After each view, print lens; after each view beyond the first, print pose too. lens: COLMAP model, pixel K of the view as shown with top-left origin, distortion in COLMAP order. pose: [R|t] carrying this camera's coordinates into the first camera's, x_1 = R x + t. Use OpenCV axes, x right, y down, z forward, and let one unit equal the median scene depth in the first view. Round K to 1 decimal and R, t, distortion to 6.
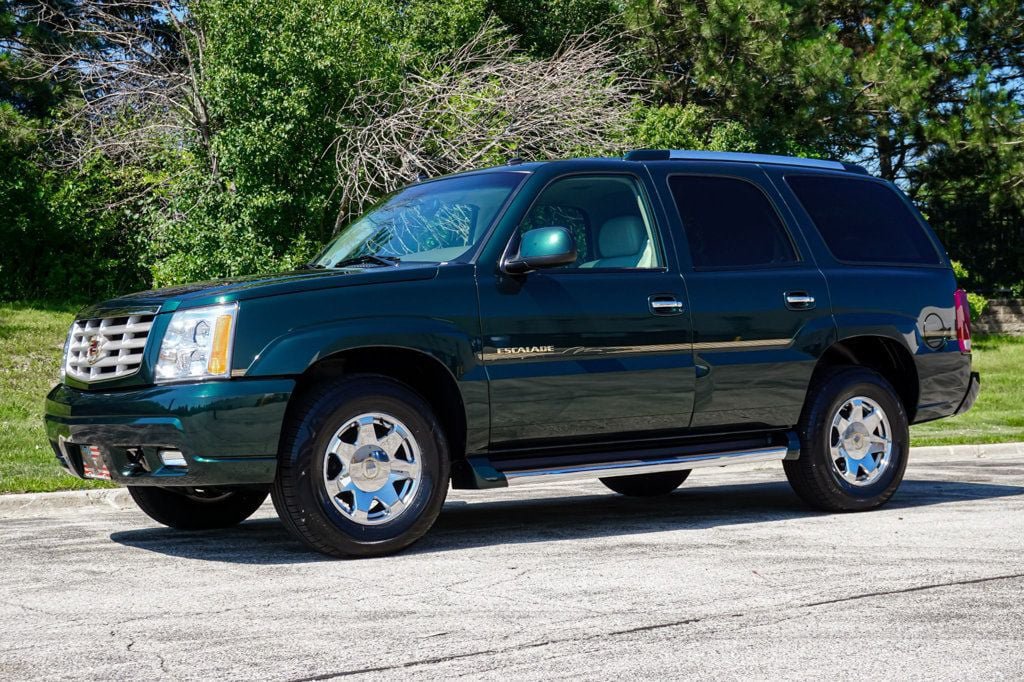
lens RADIAL K [[1547.5, 0, 512.0], [0, 1547.5, 341.0], [0, 0, 1]] dist [0.010327, 0.012646]
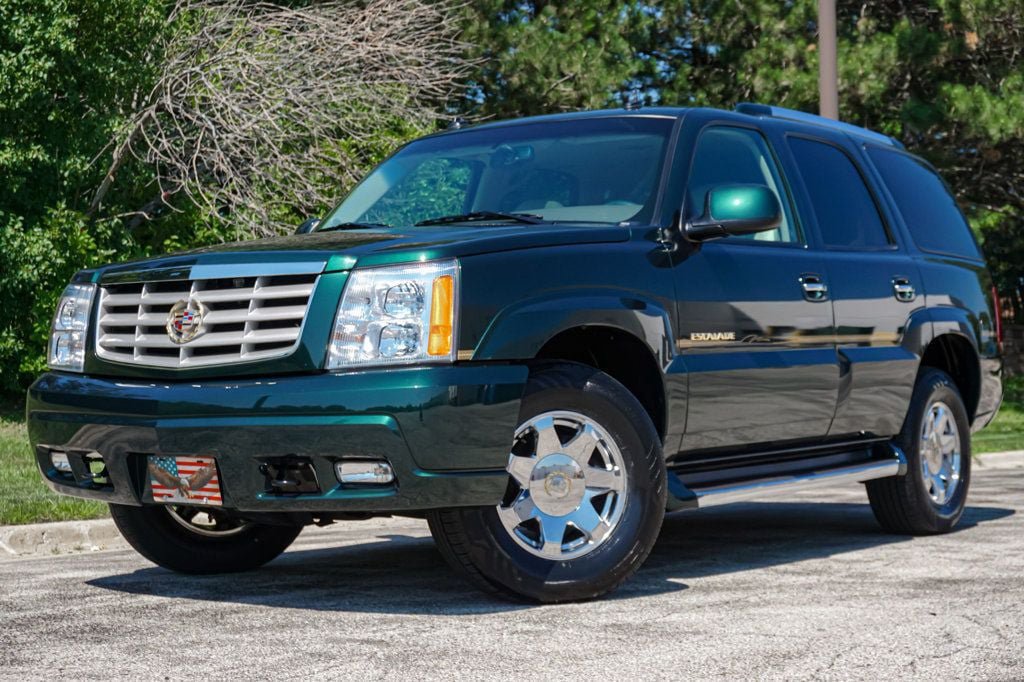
lens RADIAL K [[1679.0, 0, 512.0], [0, 1679.0, 341.0], [0, 0, 1]] dist [0.016732, 0.121910]
pose [[0.944595, 0.019218, 0.327675, -0.351427], [-0.014498, 0.999753, -0.016840, 0.022814], [-0.327917, 0.011156, 0.944641, 0.201958]]
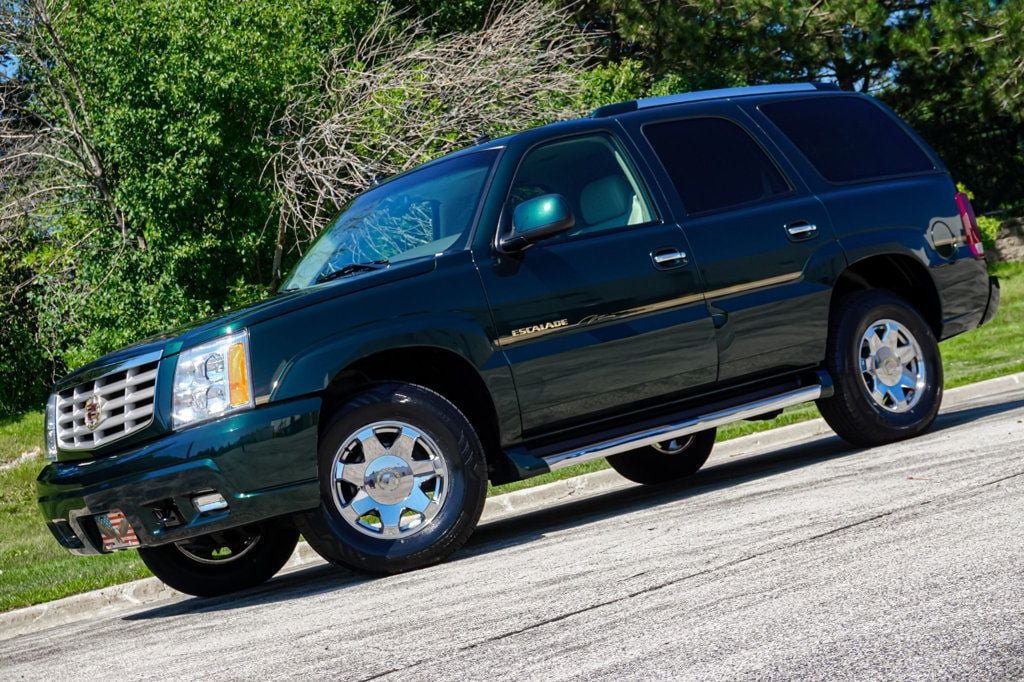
lens RADIAL K [[1886.1, 0, 512.0], [0, 1886.1, 341.0], [0, 0, 1]] dist [0.012152, 0.232719]
pose [[0.979771, -0.191337, 0.058650, -0.073049], [0.192954, 0.980933, -0.023213, 0.035166], [-0.053090, 0.034060, 0.998009, -0.147593]]
